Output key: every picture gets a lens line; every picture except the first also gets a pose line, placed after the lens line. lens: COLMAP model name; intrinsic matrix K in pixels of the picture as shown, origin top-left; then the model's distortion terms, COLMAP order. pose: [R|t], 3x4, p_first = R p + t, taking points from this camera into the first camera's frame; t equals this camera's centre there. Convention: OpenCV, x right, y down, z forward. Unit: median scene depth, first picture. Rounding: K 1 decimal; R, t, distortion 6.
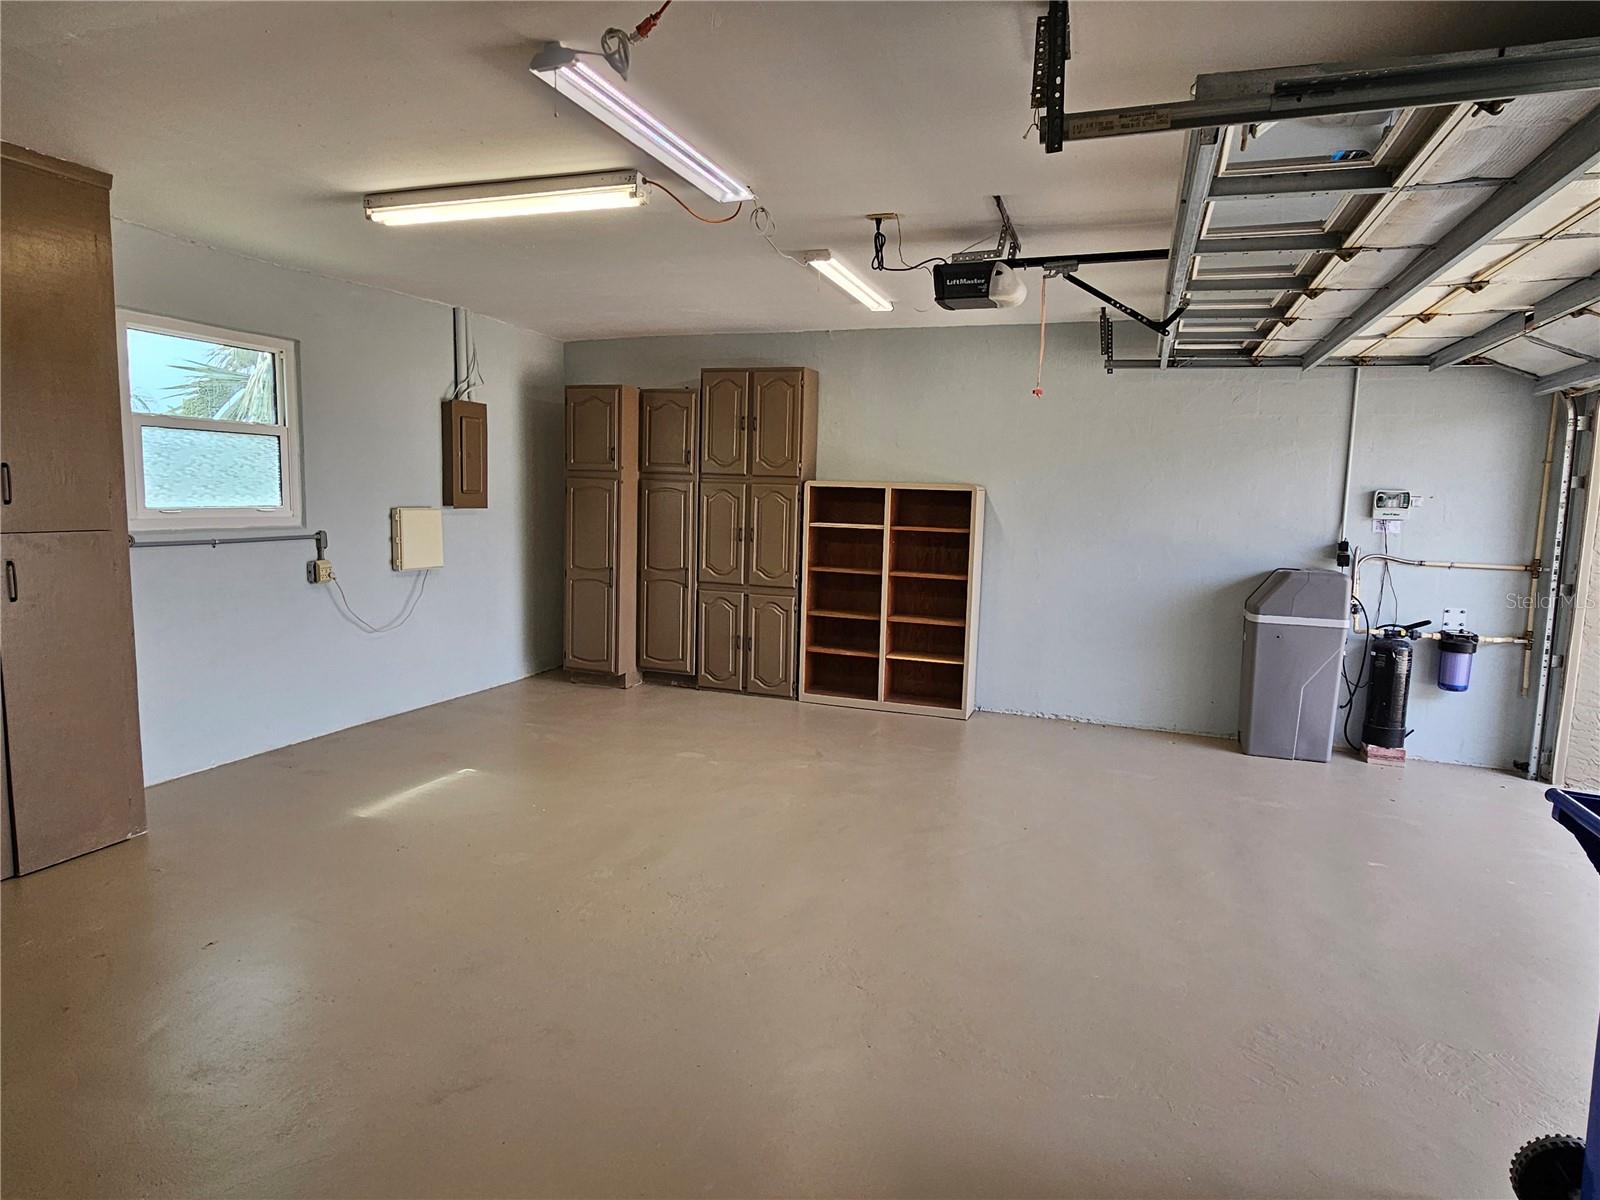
lens RADIAL K [[941.5, 0, 798.2], [0, 941.5, 607.1], [0, 0, 1]] dist [0.000913, -0.002242]
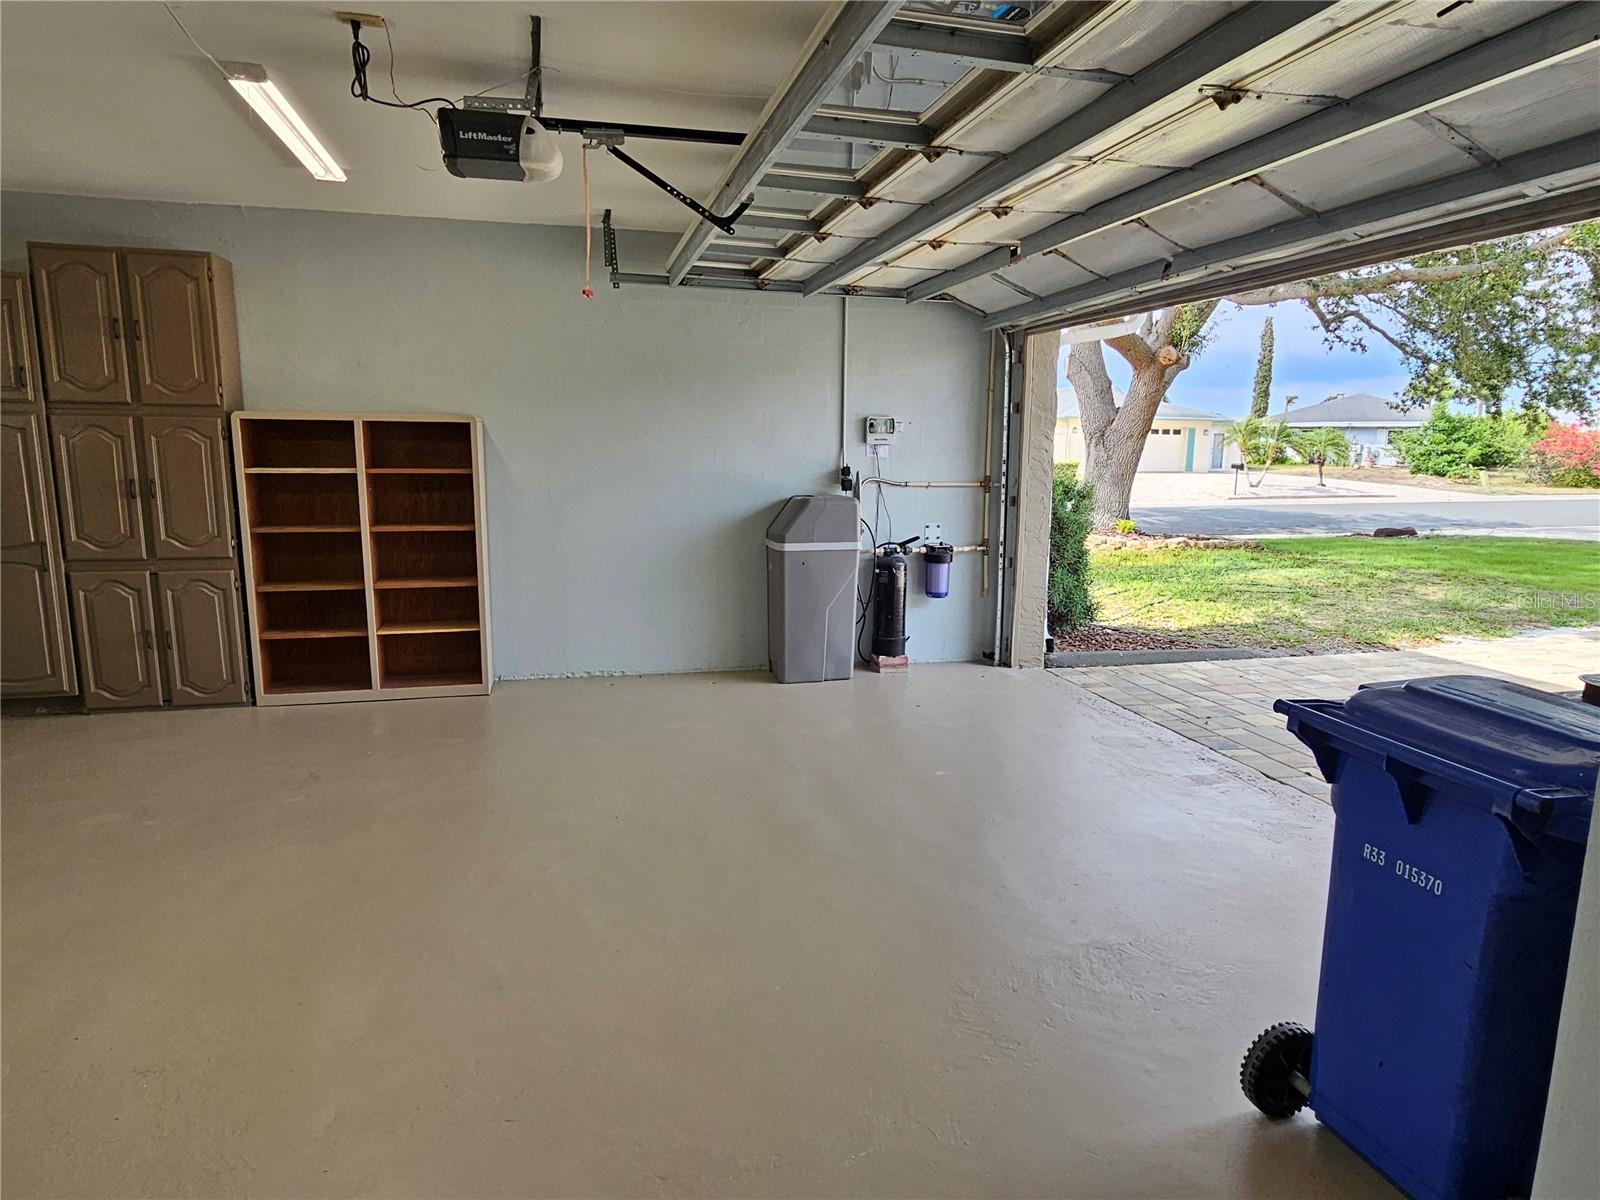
lens RADIAL K [[941.5, 0, 803.1], [0, 941.5, 601.4], [0, 0, 1]] dist [0.000913, -0.002242]
pose [[0.828881, -0.114264, 0.547632, -0.048452], [0.082898, 0.993199, 0.081759, -0.010948], [-0.553249, -0.022370, 0.832715, 0.156046]]
